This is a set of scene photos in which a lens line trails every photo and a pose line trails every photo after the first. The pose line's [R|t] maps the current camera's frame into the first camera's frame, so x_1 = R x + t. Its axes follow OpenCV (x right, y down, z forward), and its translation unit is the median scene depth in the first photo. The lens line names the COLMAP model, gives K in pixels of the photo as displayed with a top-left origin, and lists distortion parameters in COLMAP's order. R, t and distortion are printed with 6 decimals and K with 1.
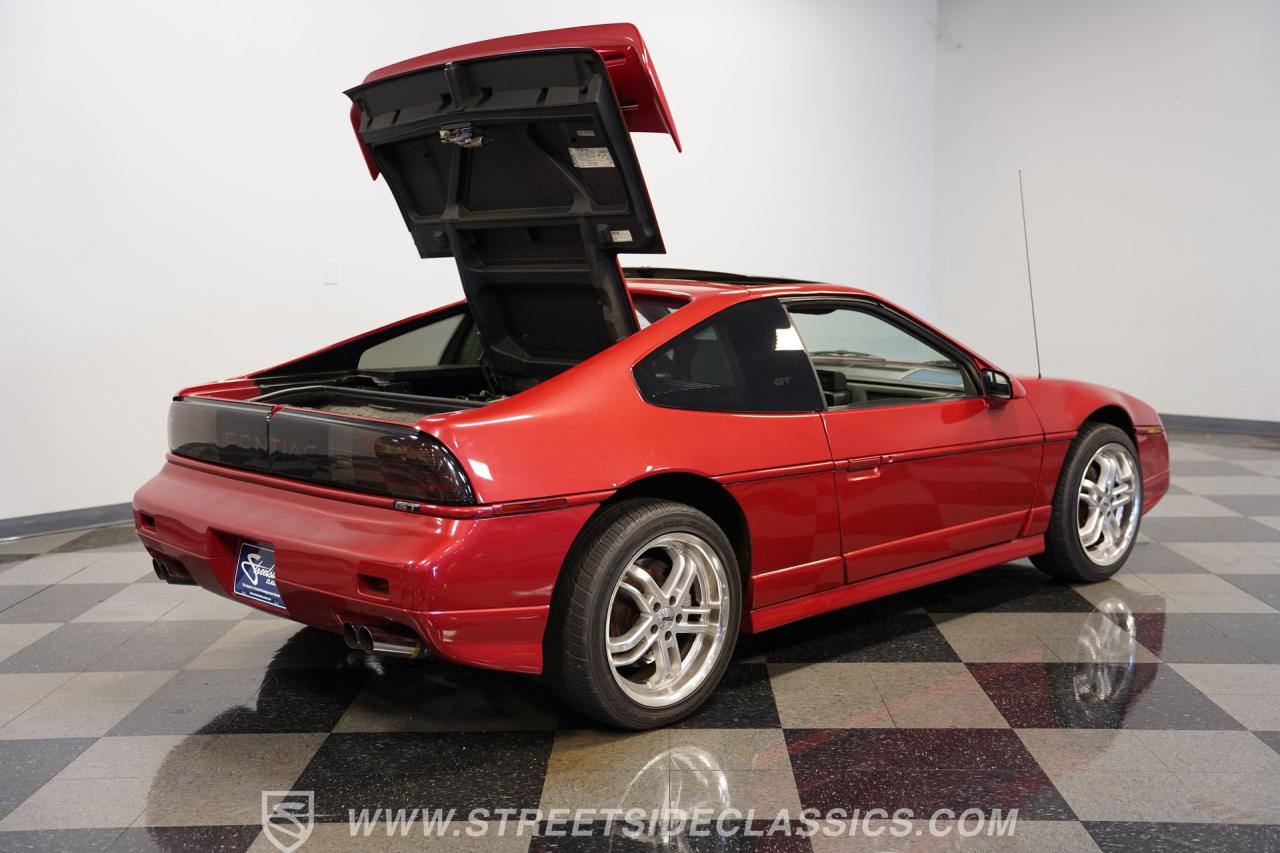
lens RADIAL K [[1407.9, 0, 640.0], [0, 1407.9, 426.5], [0, 0, 1]] dist [0.049201, 0.018286]
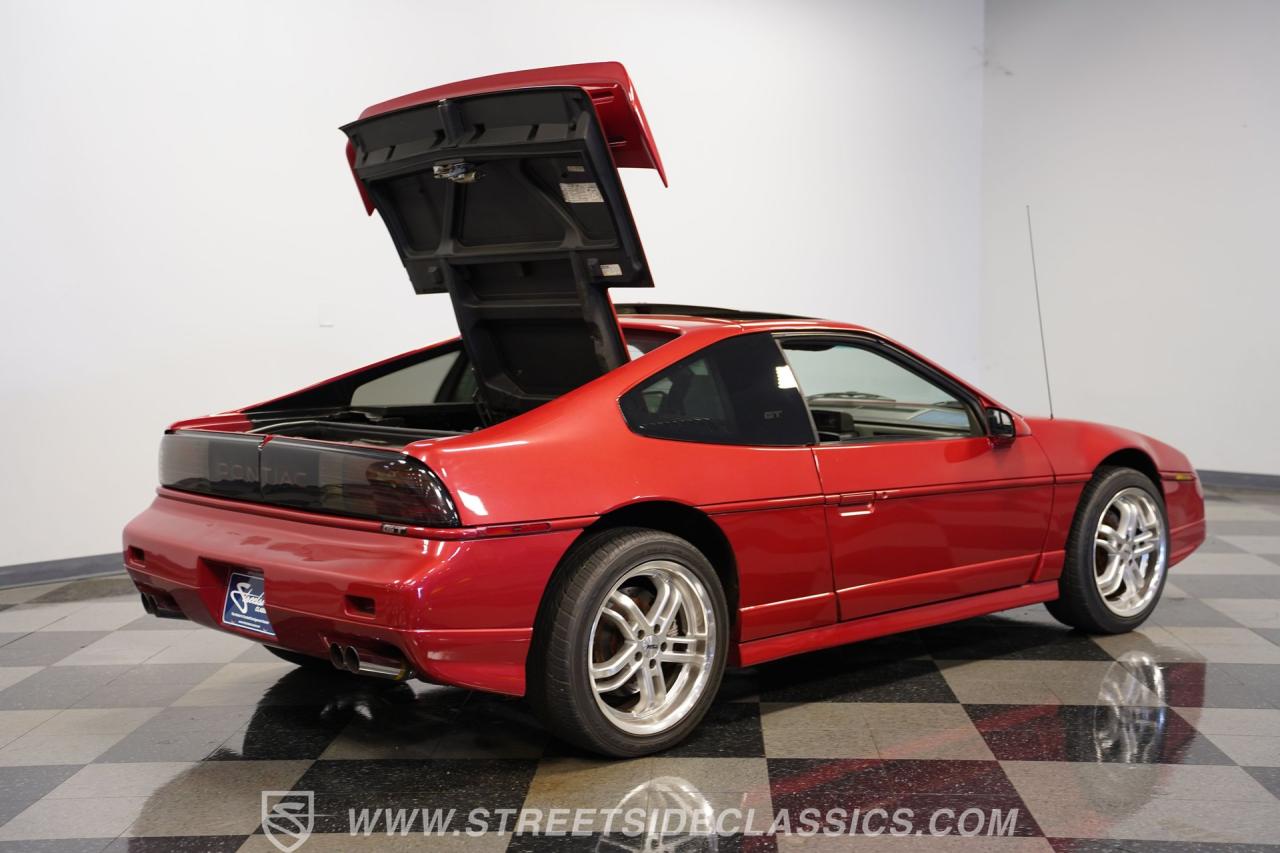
lens RADIAL K [[1615.7, 0, 640.0], [0, 1615.7, 426.5], [0, 0, 1]] dist [0.121214, -0.008672]
pose [[0.999671, 0.003021, -0.025459, 0.038025], [-0.004208, 0.998901, -0.046685, 0.031608], [0.025290, 0.046777, 0.998585, -0.155325]]
